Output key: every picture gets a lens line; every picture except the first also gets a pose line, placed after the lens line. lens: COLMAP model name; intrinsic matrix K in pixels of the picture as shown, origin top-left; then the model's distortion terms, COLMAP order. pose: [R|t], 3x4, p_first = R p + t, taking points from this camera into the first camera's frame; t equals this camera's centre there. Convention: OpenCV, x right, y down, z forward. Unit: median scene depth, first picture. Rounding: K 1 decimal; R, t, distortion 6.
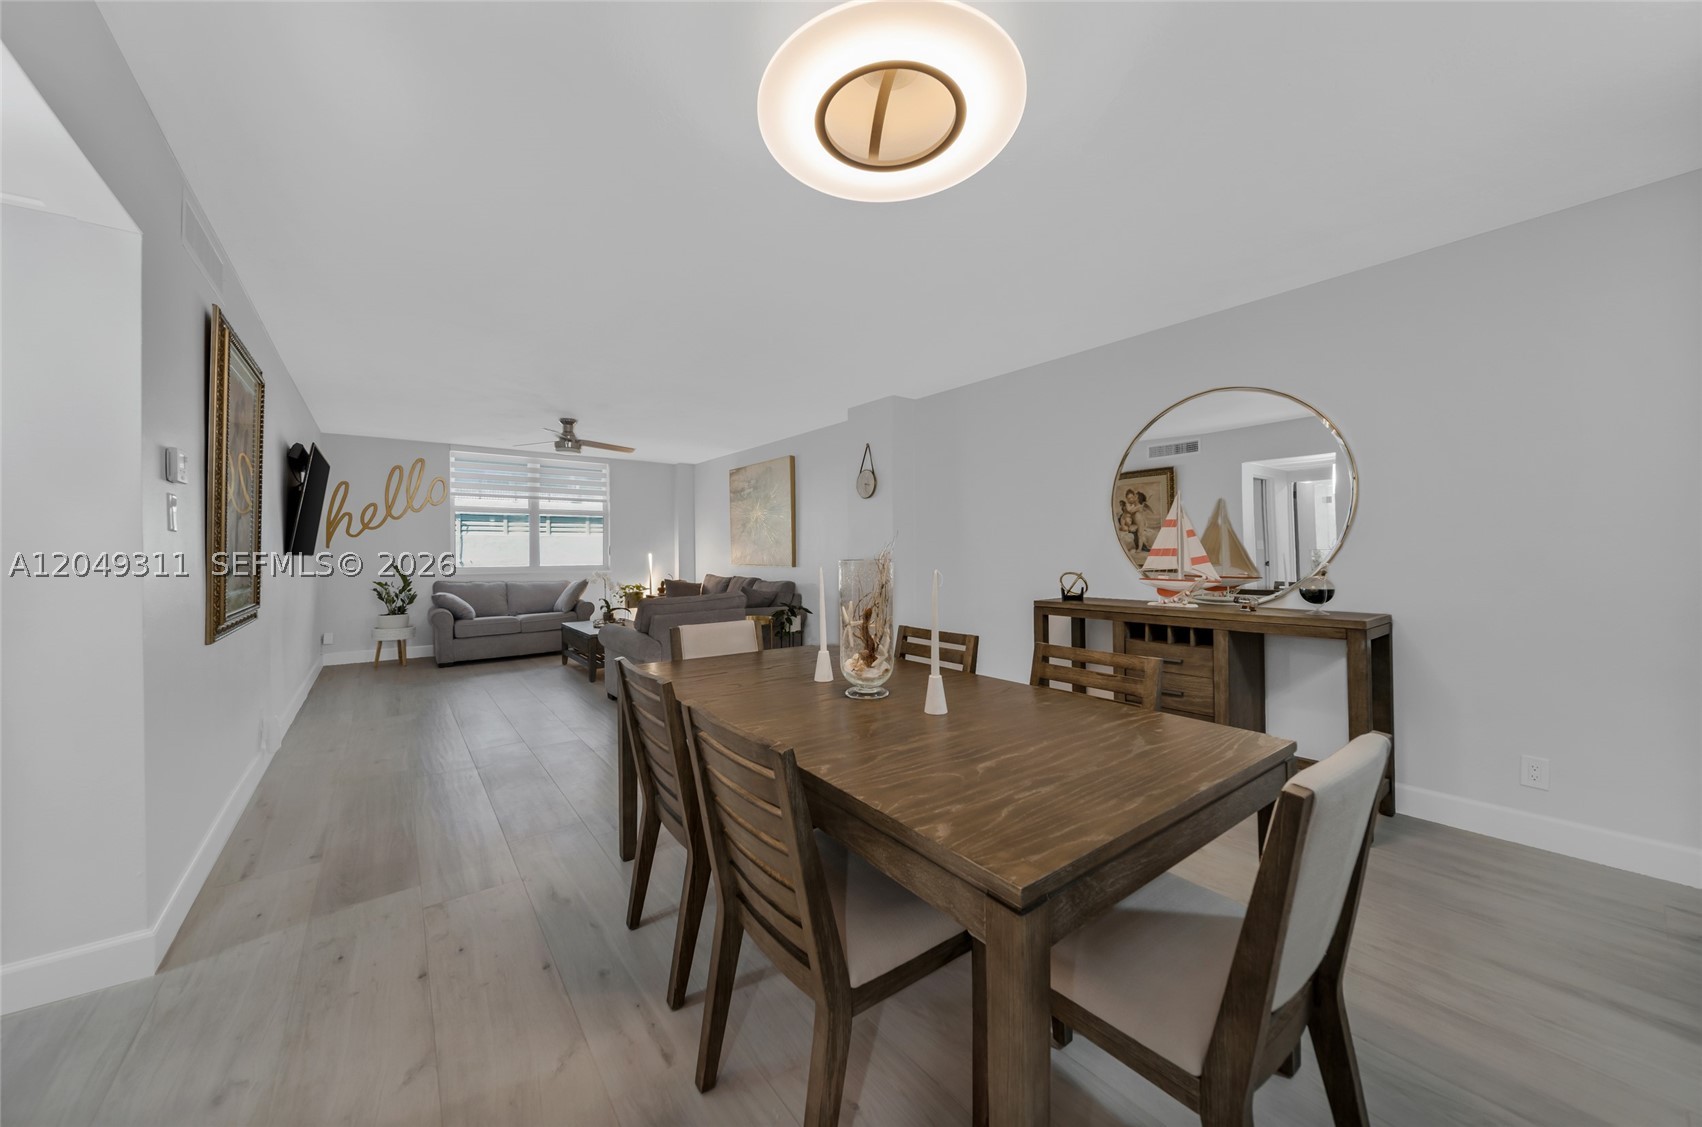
lens RADIAL K [[600.0, 0, 855.3], [0, 600.0, 556.2], [0, 0, 1]] dist [0.006663, 0.000102]
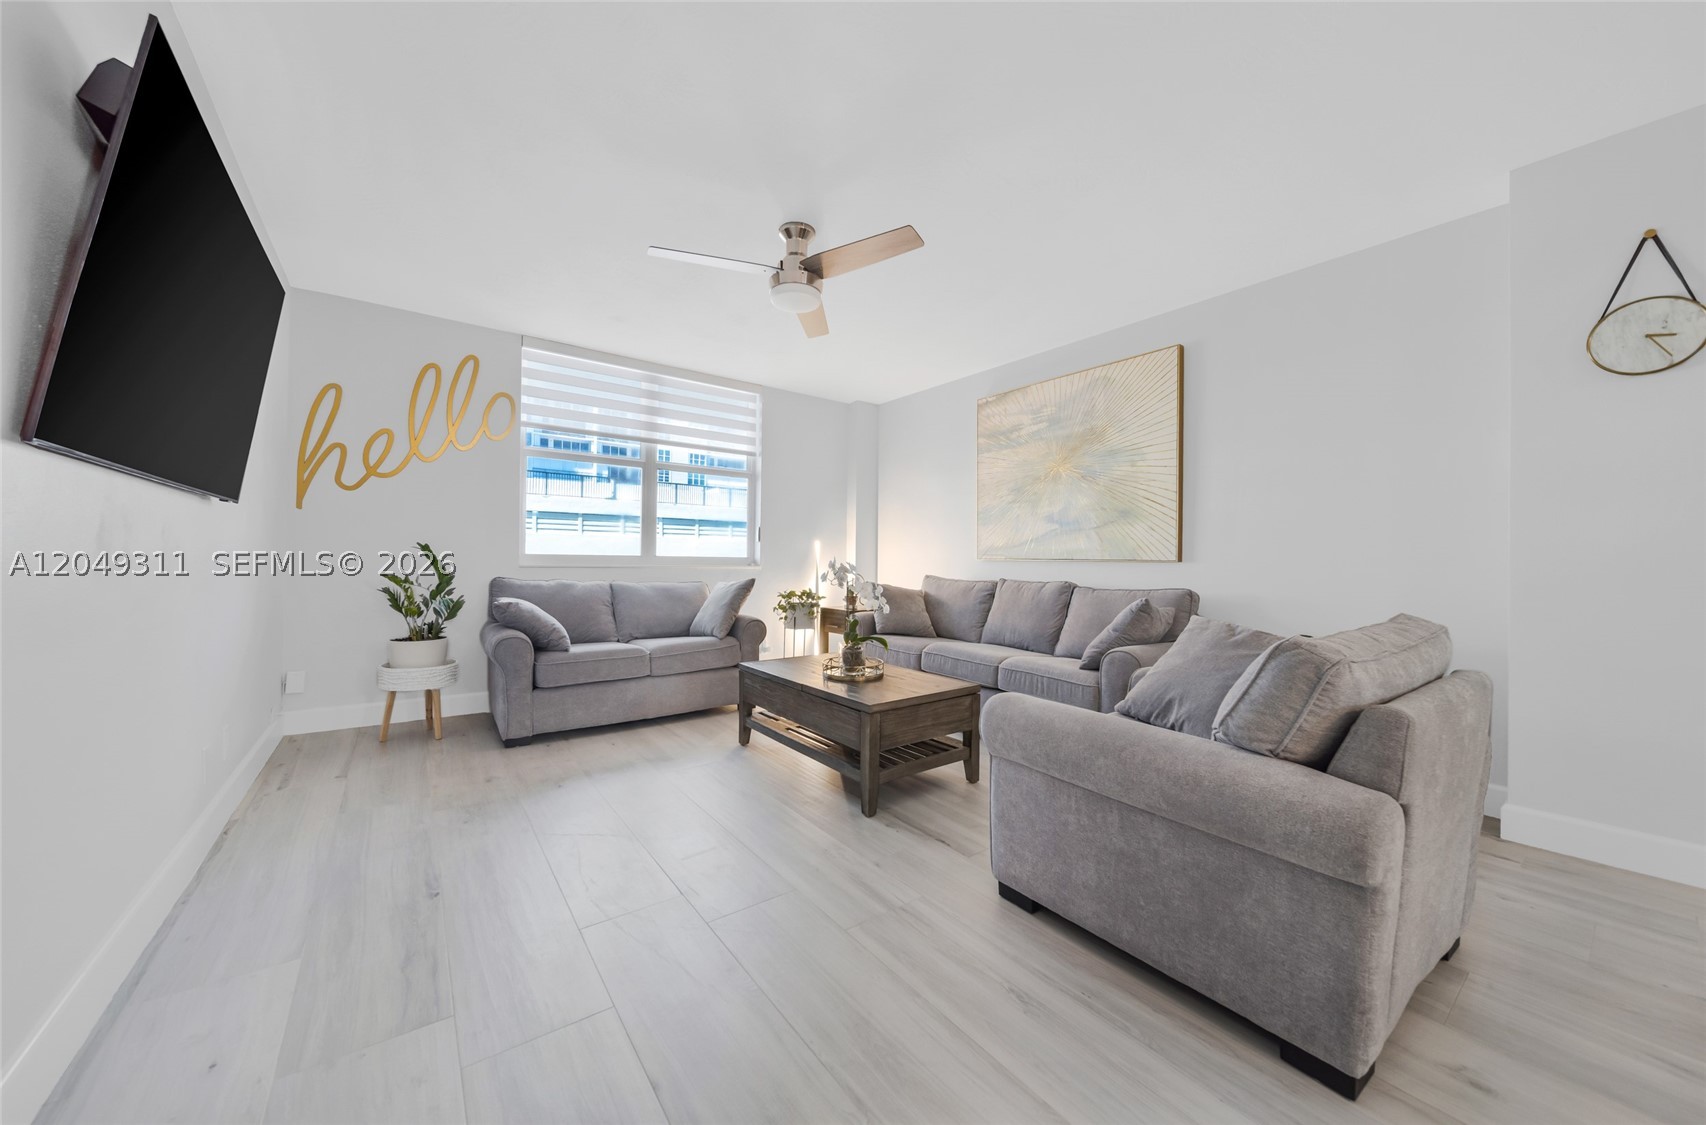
lens RADIAL K [[596.6, 0, 841.1], [0, 596.6, 559.1], [0, 0, 1]] dist [0.013073, 0.000067]
pose [[0.999267, 0.017627, -0.033983, -0.377401], [-0.018007, 0.999778, -0.010904, 0.026719], [0.033784, 0.011508, 0.999363, 0.482456]]
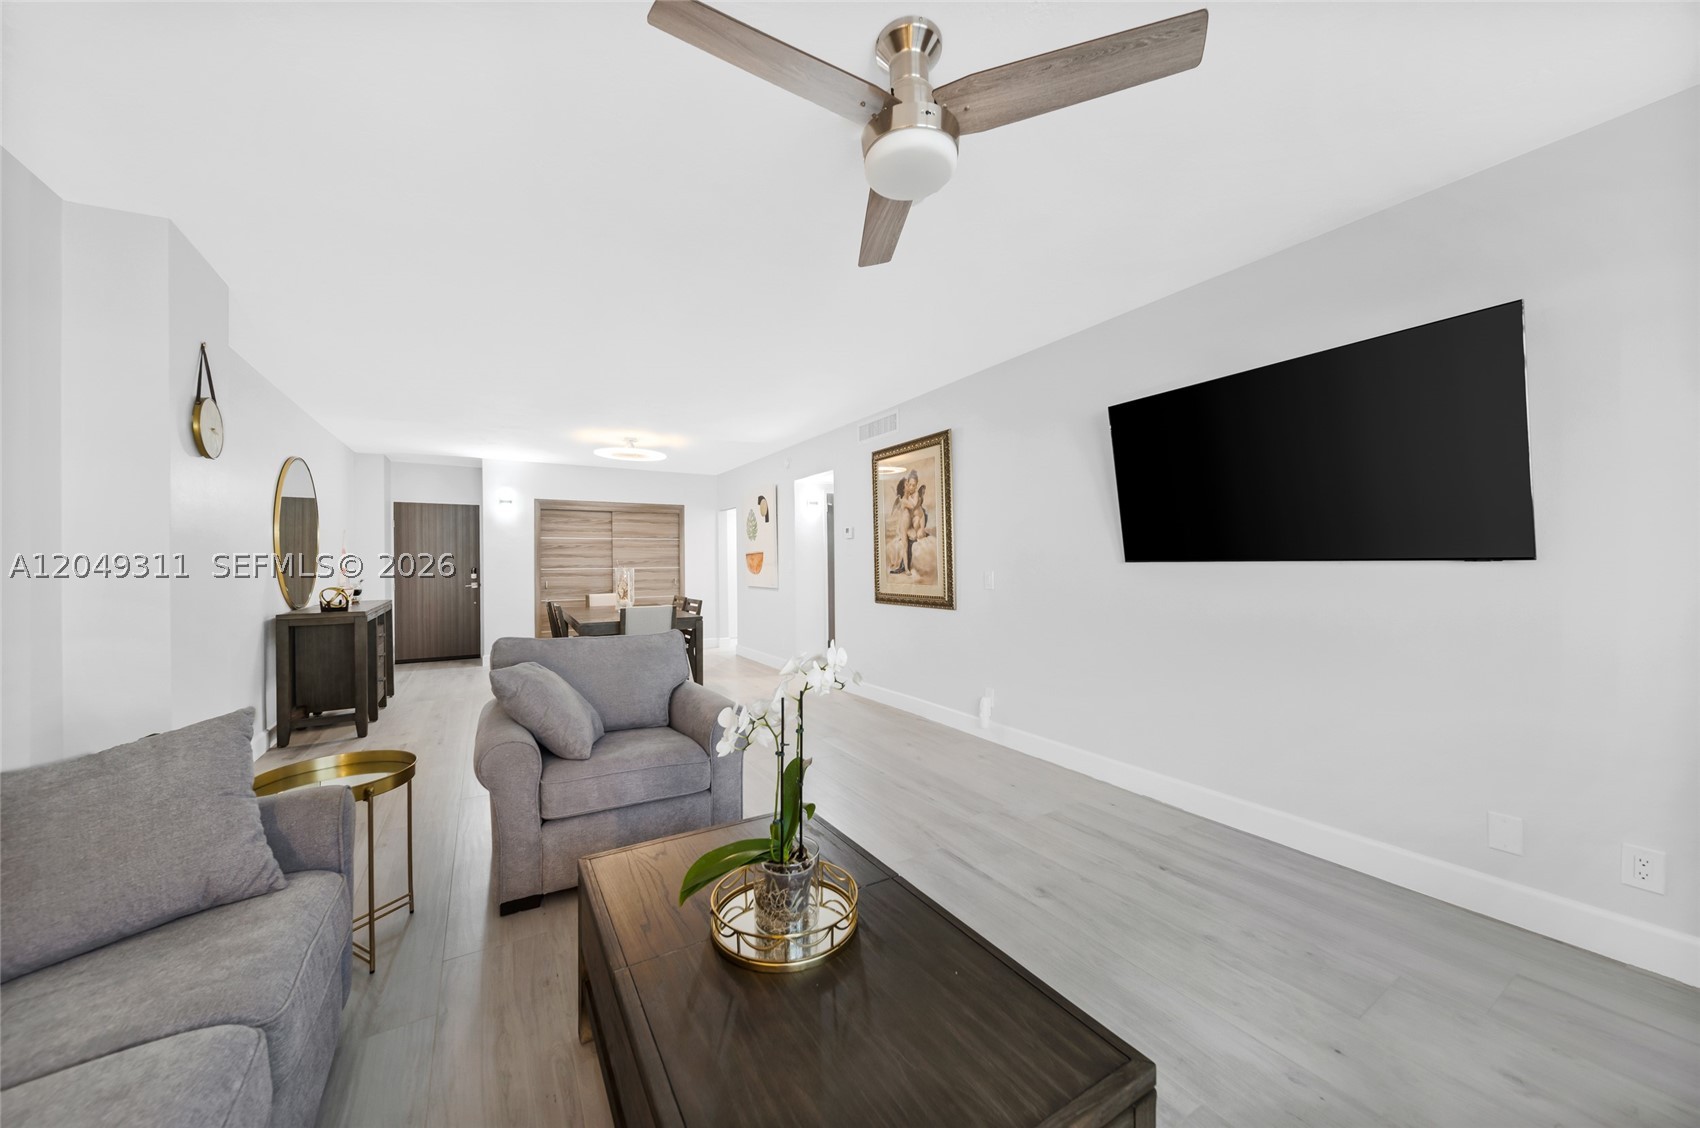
lens RADIAL K [[595.6, 0, 833.7], [0, 595.6, 560.1], [0, 0, 1]] dist [0.000992, -0.000037]
pose [[-0.990963, 0.017141, 0.133034, -0.424722], [0.017320, 0.999850, 0.000185, -0.006115], [-0.133011, 0.002488, -0.991112, 1.120541]]
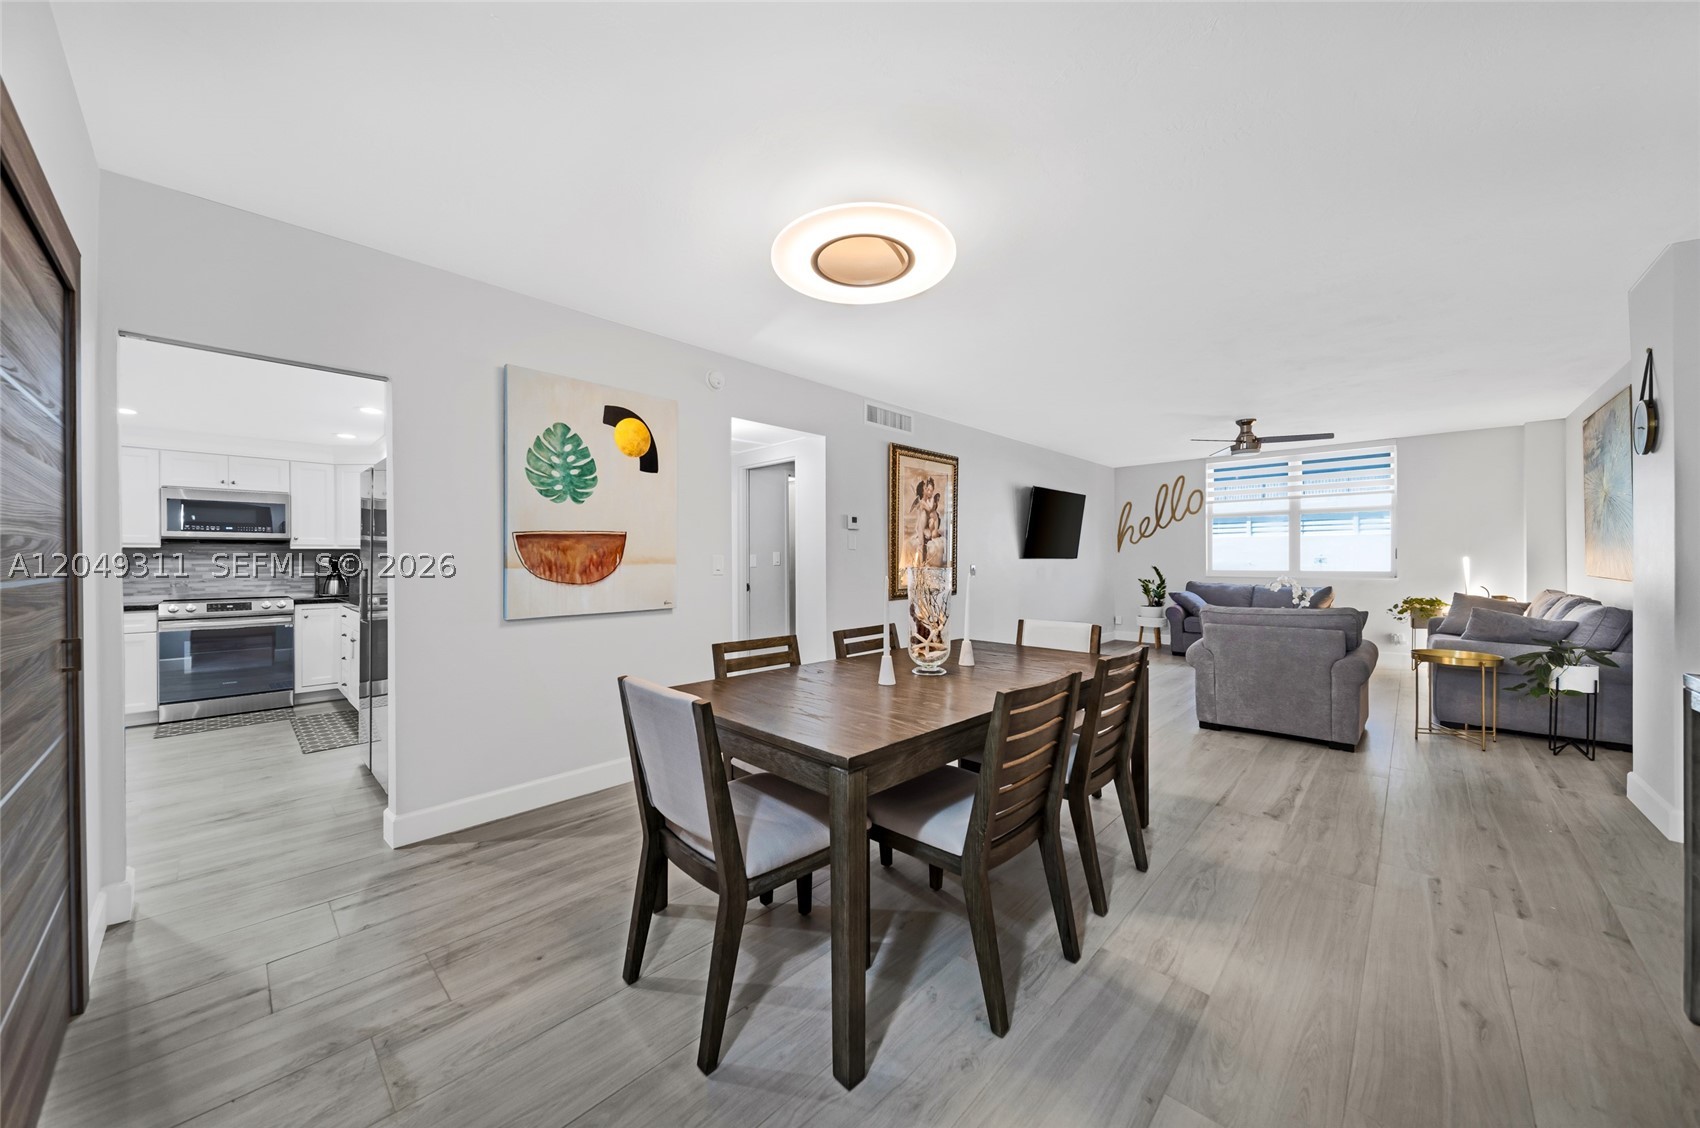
lens RADIAL K [[595.6, 0, 833.7], [0, 595.6, 560.1], [0, 0, 1]] dist [0.000992, -0.000037]
pose [[0.136447, 0.008924, -0.990607, 0.343360], [-0.004135, 0.999956, 0.008438, -0.005386], [0.990639, 0.002945, 0.136478, 0.185124]]
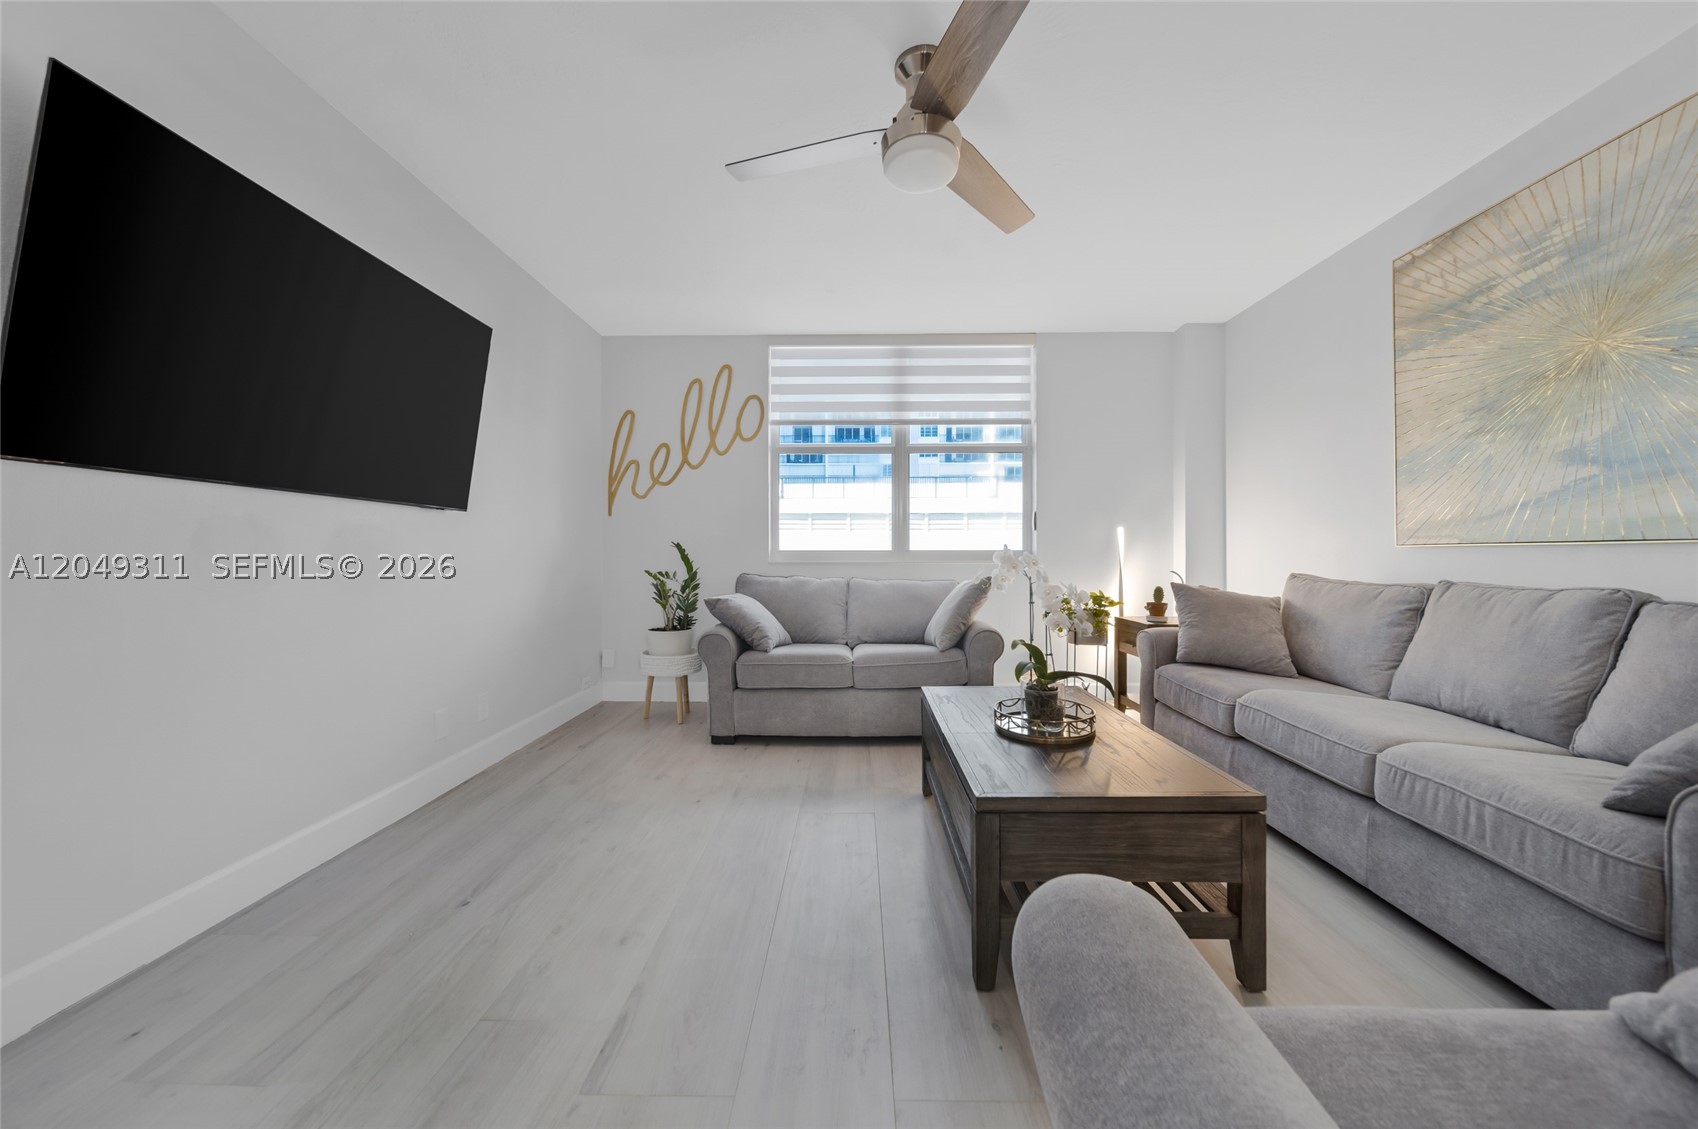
lens RADIAL K [[592.1, 0, 847.9], [0, 592.1, 558.3], [0, 0, 1]] dist [0.010114, -0.003605]
pose [[0.777163, 0.007108, -0.629260, -0.276790], [-0.008124, 0.999966, 0.001263, 0.027161], [0.629247, 0.004130, 0.777194, 0.653363]]
